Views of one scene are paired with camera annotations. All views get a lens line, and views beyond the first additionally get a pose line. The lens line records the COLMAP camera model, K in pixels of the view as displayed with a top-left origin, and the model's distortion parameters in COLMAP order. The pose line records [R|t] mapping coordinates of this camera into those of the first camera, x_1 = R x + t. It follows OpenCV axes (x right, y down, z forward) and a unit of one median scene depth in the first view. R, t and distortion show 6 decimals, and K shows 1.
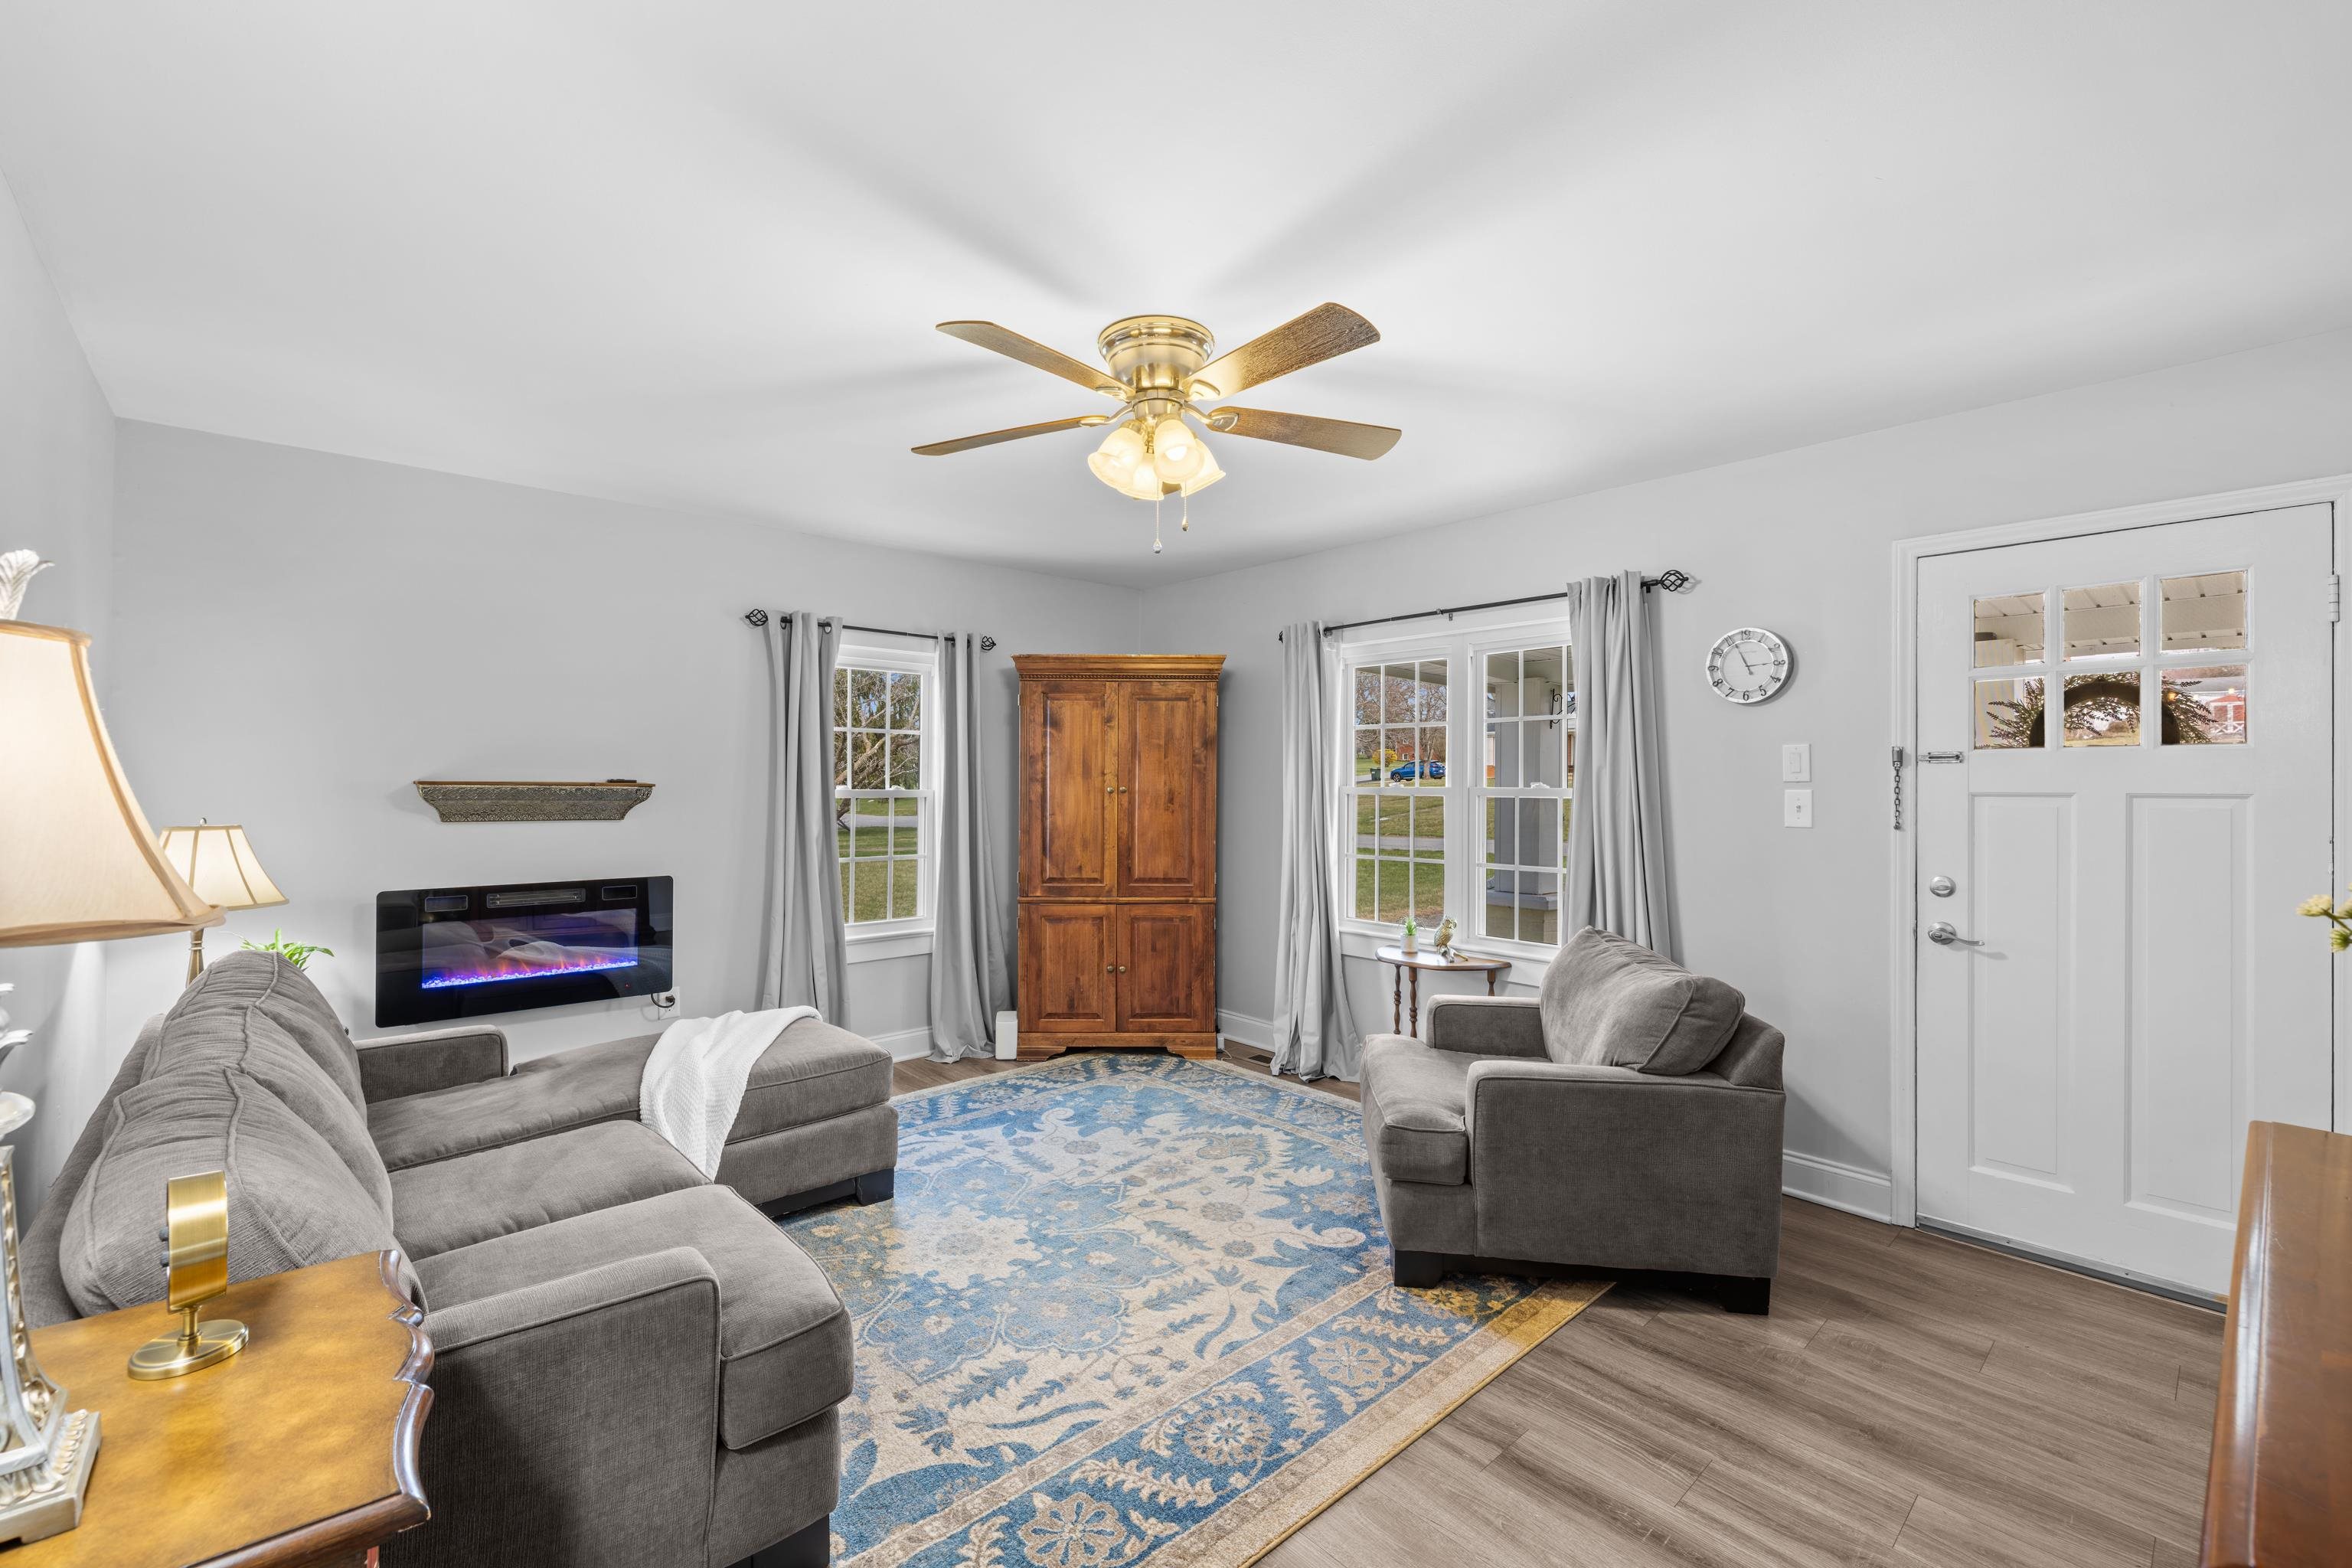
lens RADIAL K [[990.1, 0, 1169.3], [0, 990.1, 779.5], [0, 0, 1]] dist [0.000902, -0.000471]
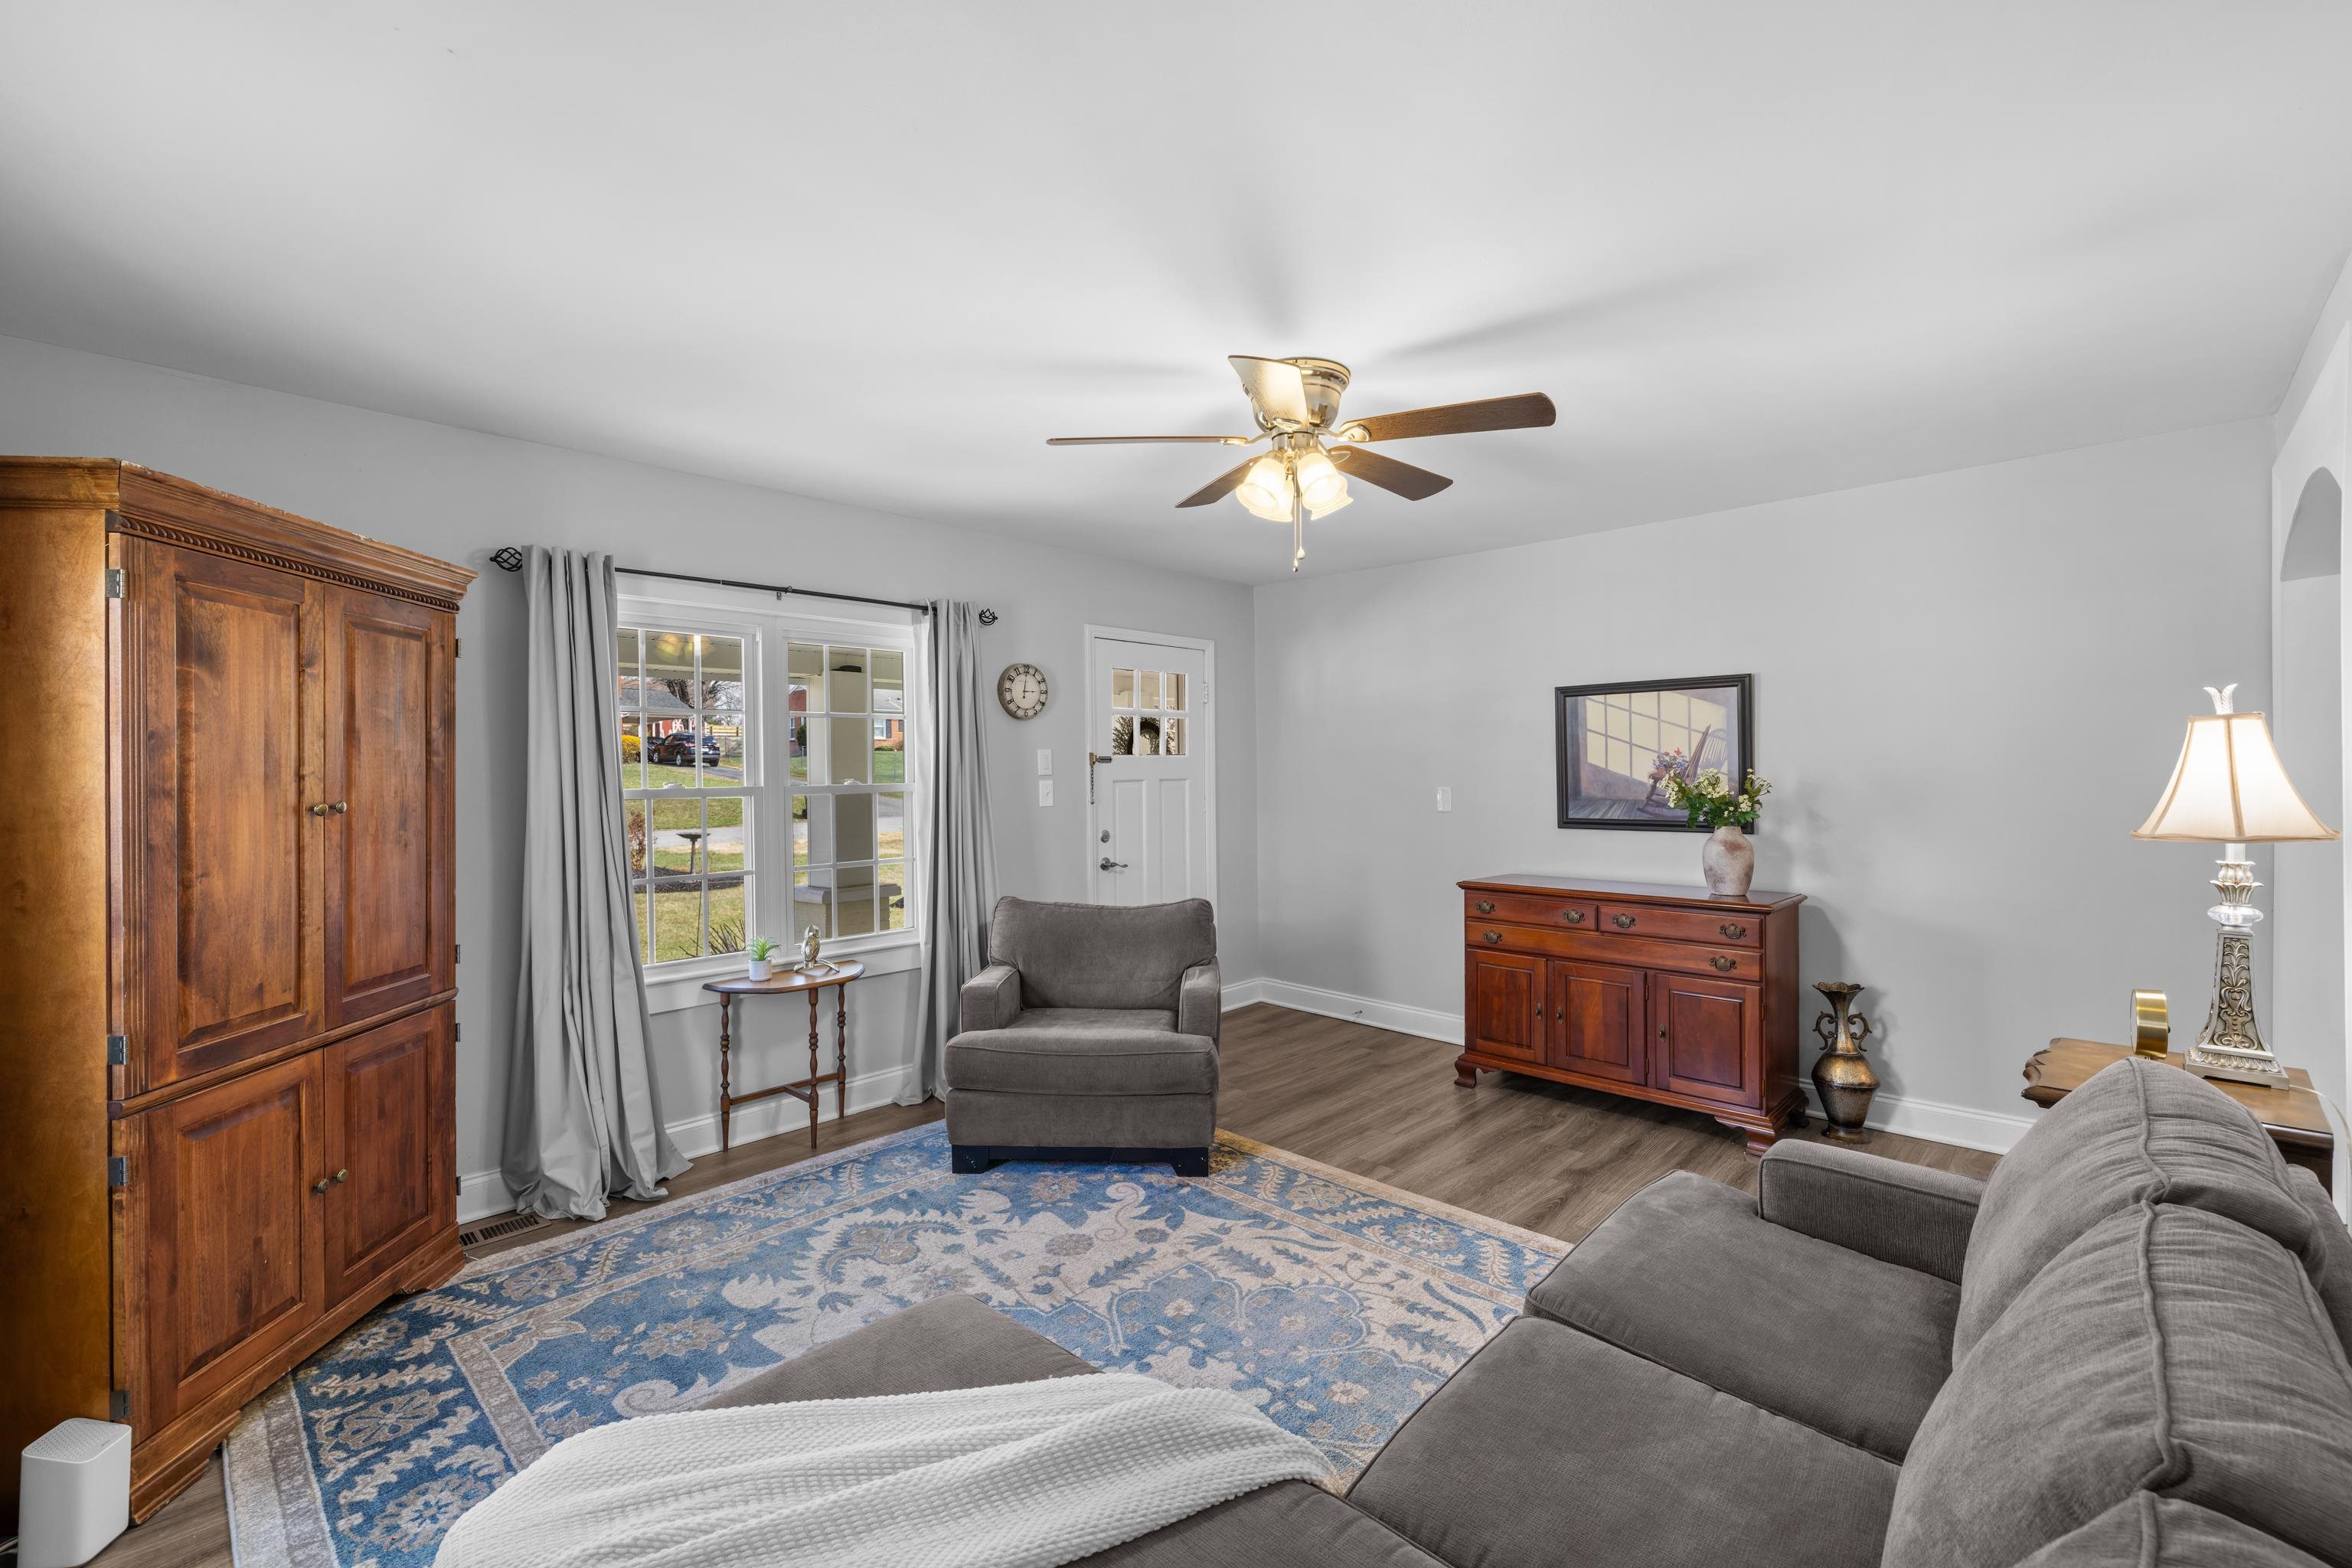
lens RADIAL K [[990.1, 0, 1184.9], [0, 990.1, 783.0], [0, 0, 1]] dist [0.000902, -0.000471]
pose [[-0.084881, -0.017628, 0.996235, -0.713948], [0.006641, 0.999811, 0.018257, -0.010171], [-0.996369, 0.008166, -0.084748, 0.790755]]
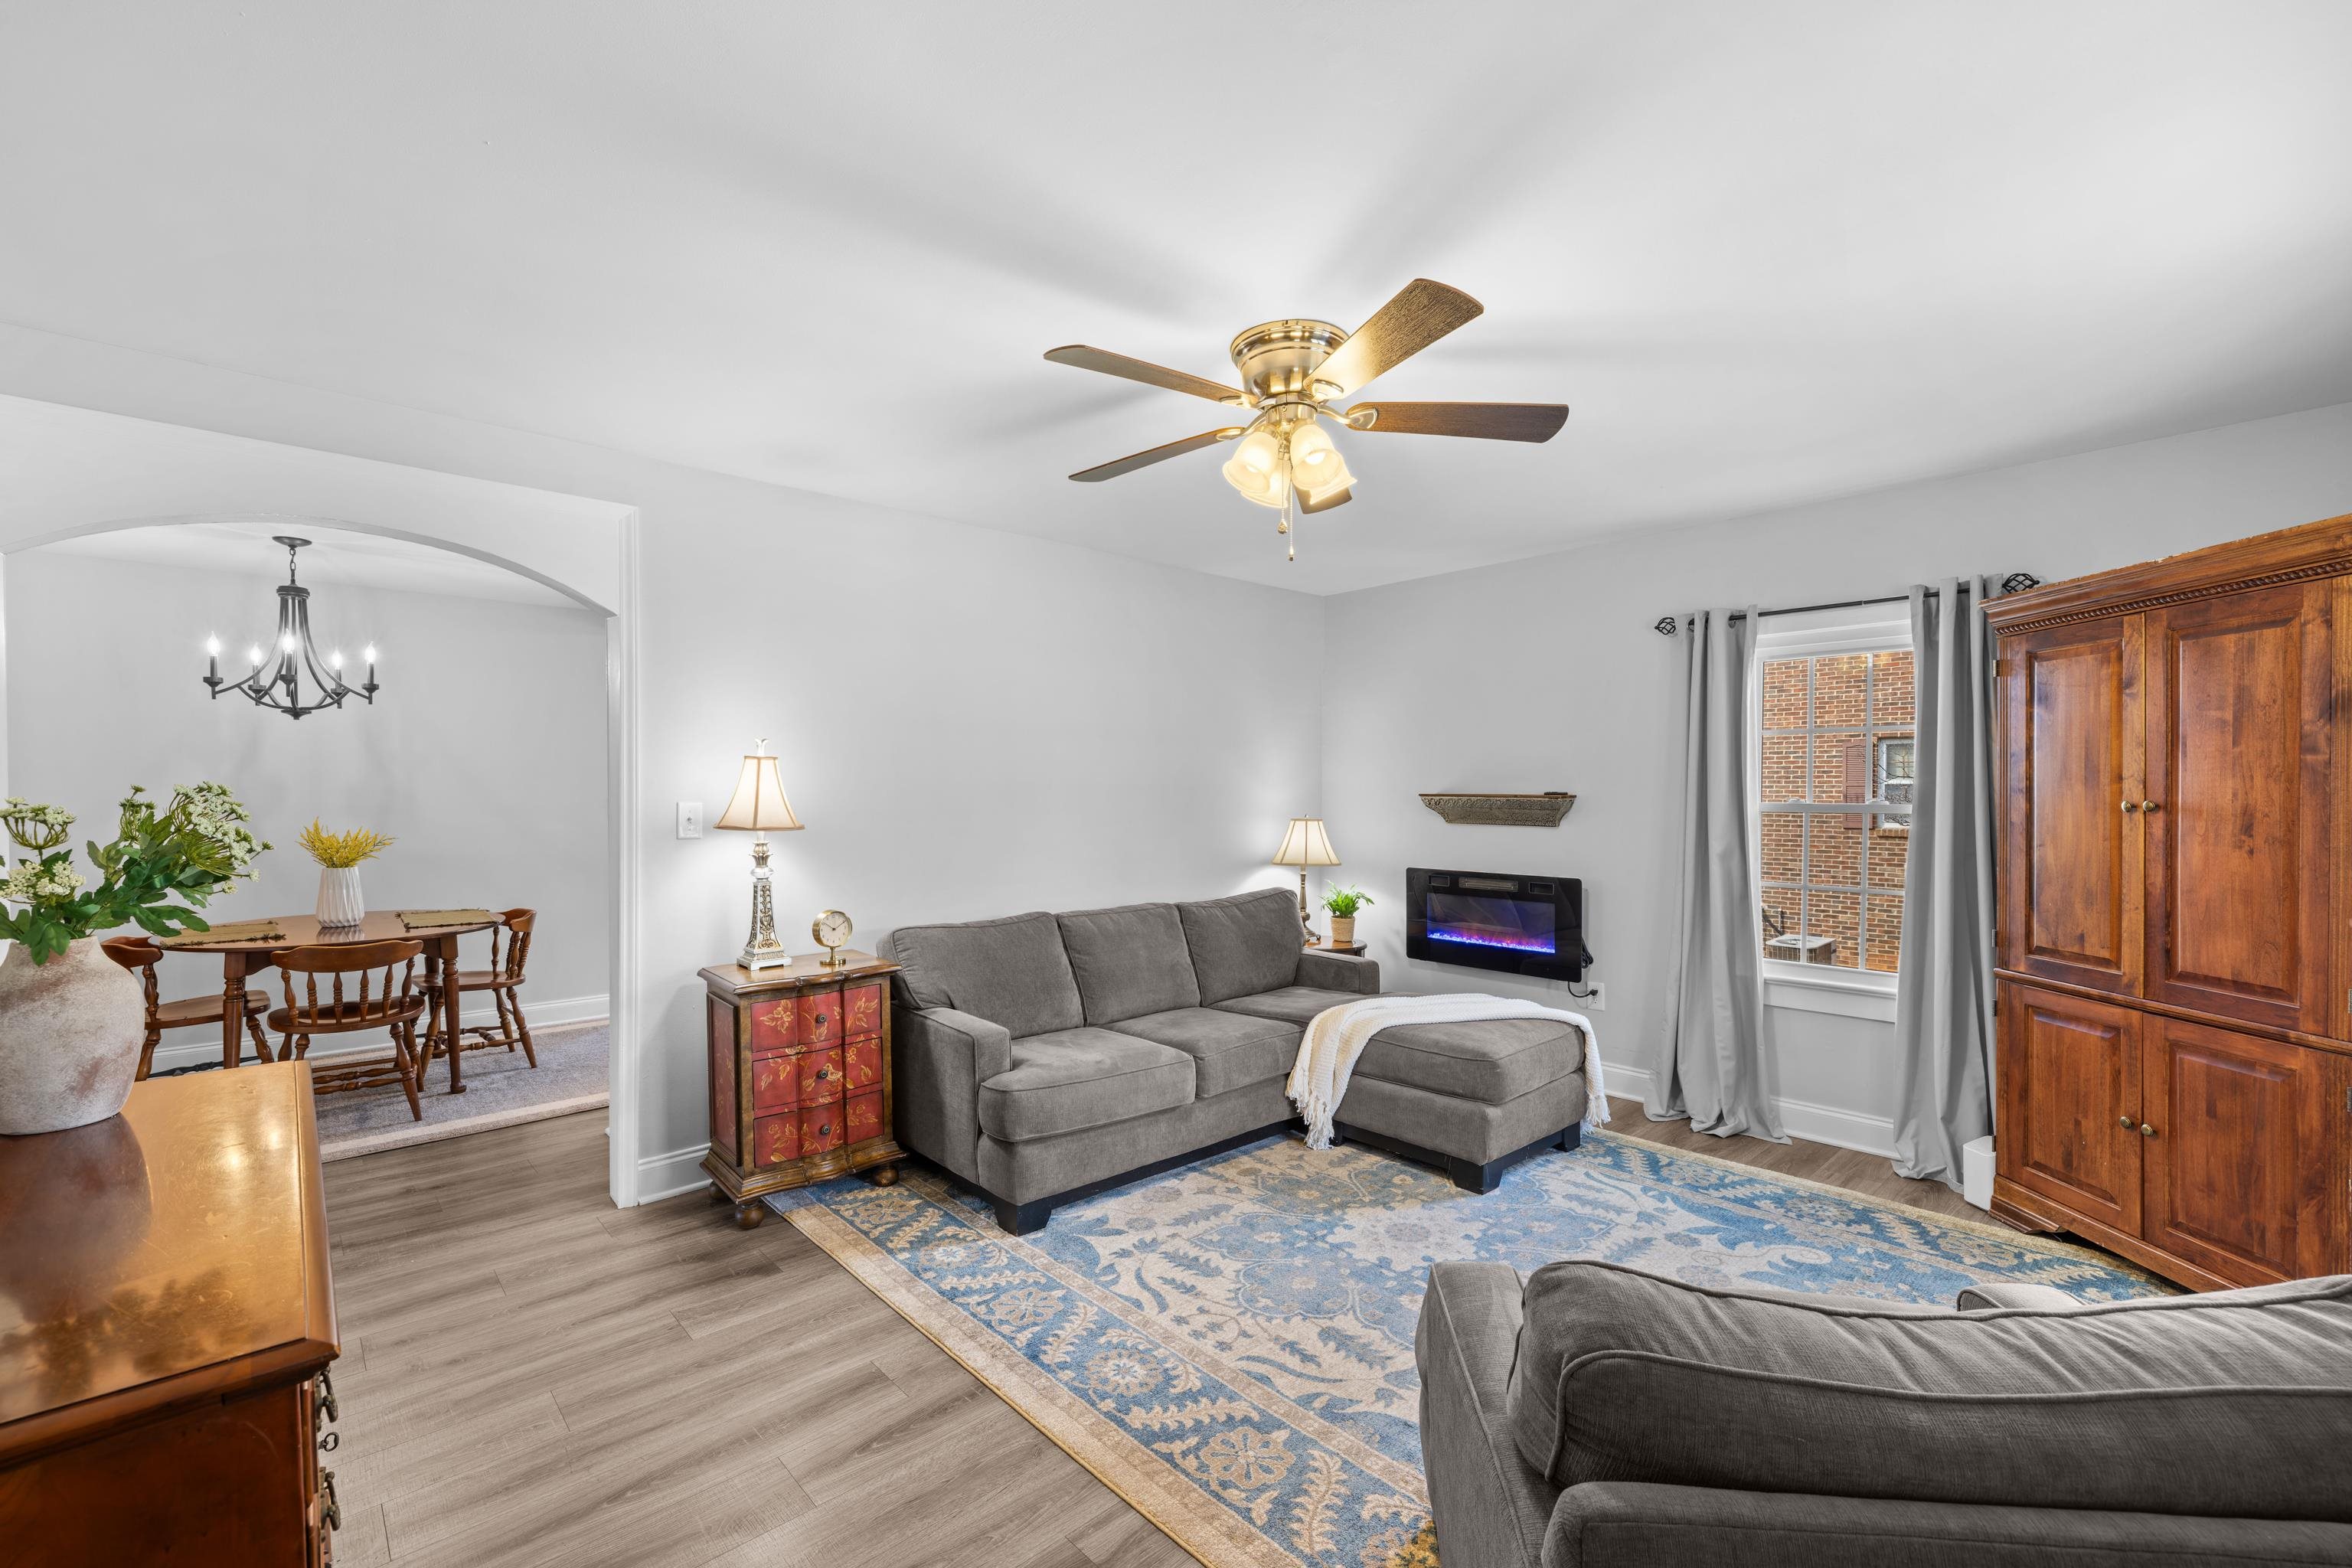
lens RADIAL K [[990.1, 0, 1167.6], [0, 990.1, 814.6], [0, 0, 1]] dist [0.000902, -0.000471]
pose [[0.001622, 0.018123, -0.999834, 0.636952], [0.003394, 0.999830, 0.018128, 0.003402], [0.999993, -0.003423, 0.001560, 0.568378]]
